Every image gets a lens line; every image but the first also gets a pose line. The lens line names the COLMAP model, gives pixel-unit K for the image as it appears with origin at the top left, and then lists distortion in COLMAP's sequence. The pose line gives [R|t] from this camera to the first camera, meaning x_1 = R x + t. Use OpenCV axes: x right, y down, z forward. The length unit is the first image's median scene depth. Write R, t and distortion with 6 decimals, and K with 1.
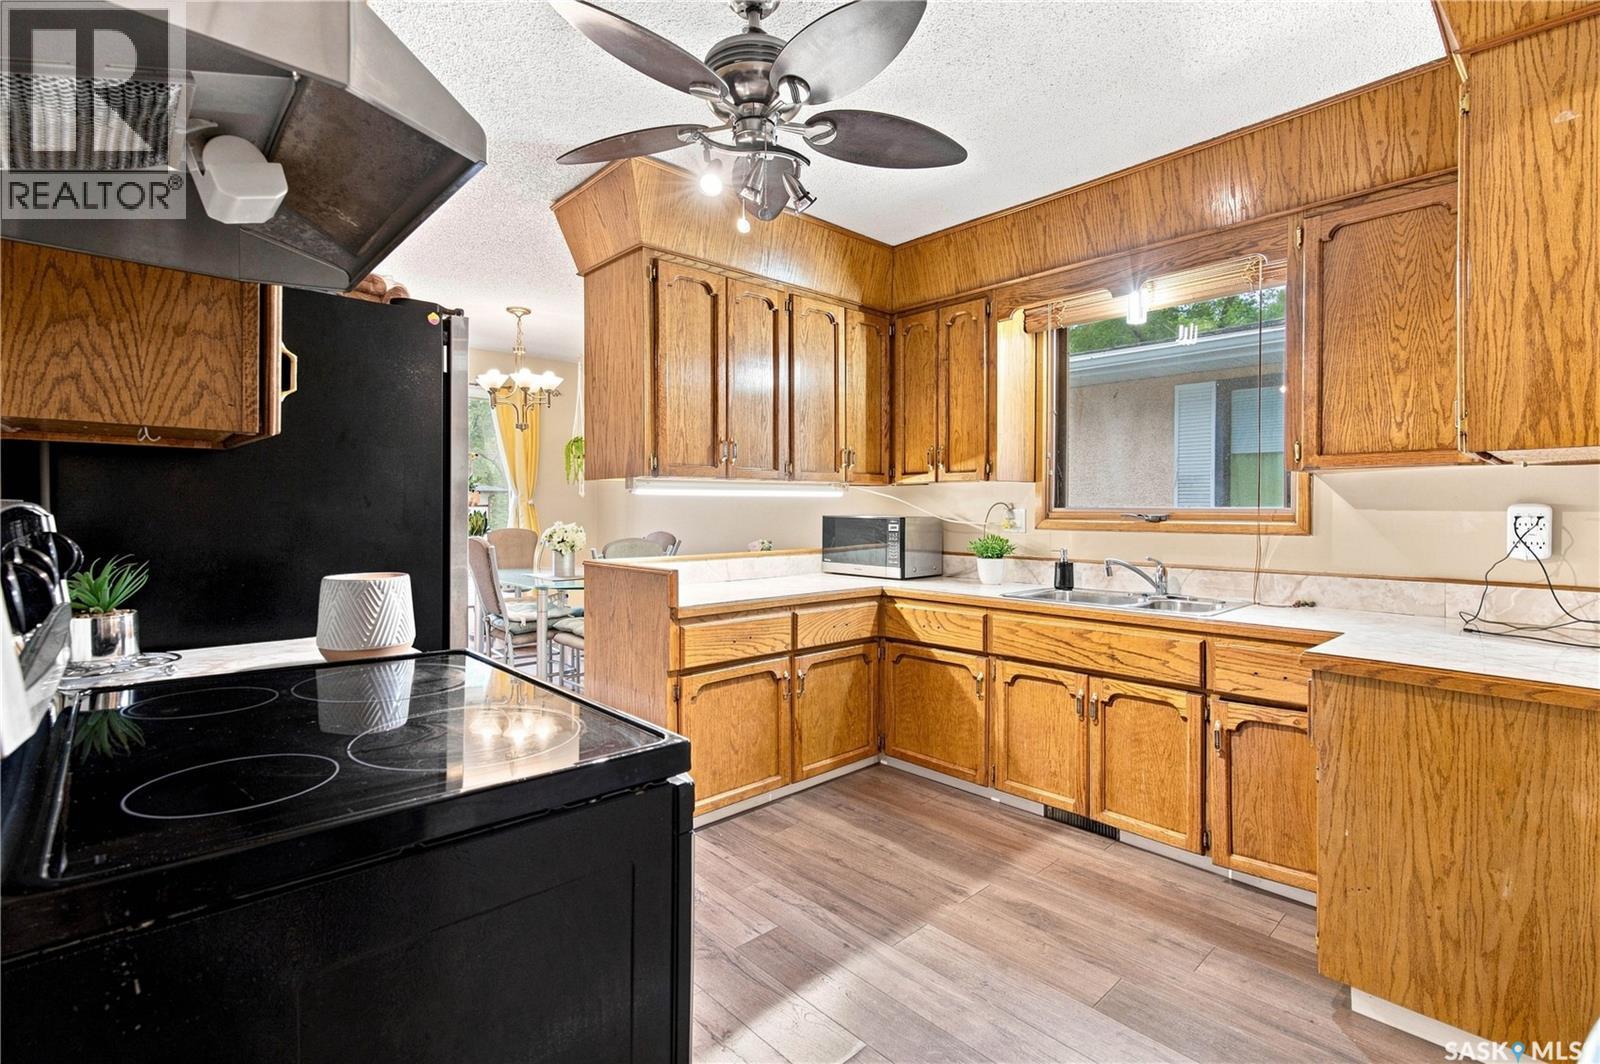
lens RADIAL K [[724.7, 0, 793.1], [0, 724.7, 522.4], [0, 0, 1]] dist [0.000051, 0.002181]
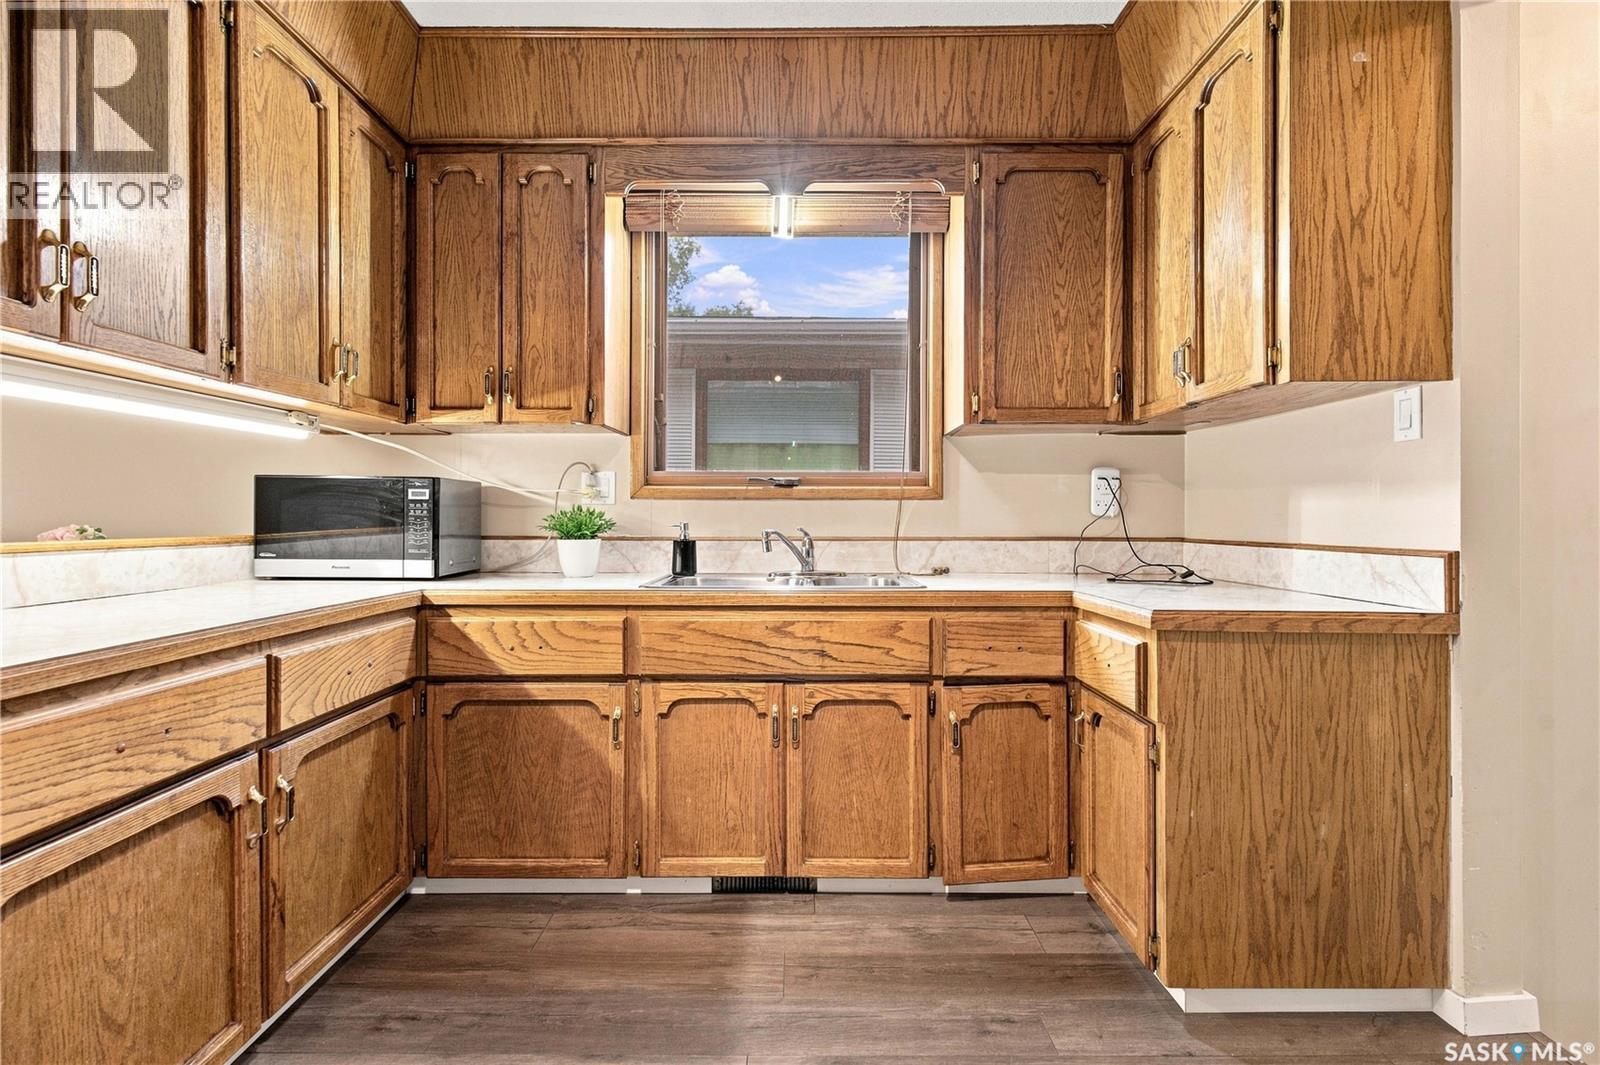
lens RADIAL K [[724.7, 0, 802.1], [0, 724.7, 523.3], [0, 0, 1]] dist [0.000051, 0.002181]
pose [[0.677867, -0.006356, 0.735157, -0.123005], [0.011486, 0.999932, -0.001946, 0.049470], [-0.735095, 0.009764, 0.677894, 0.484430]]
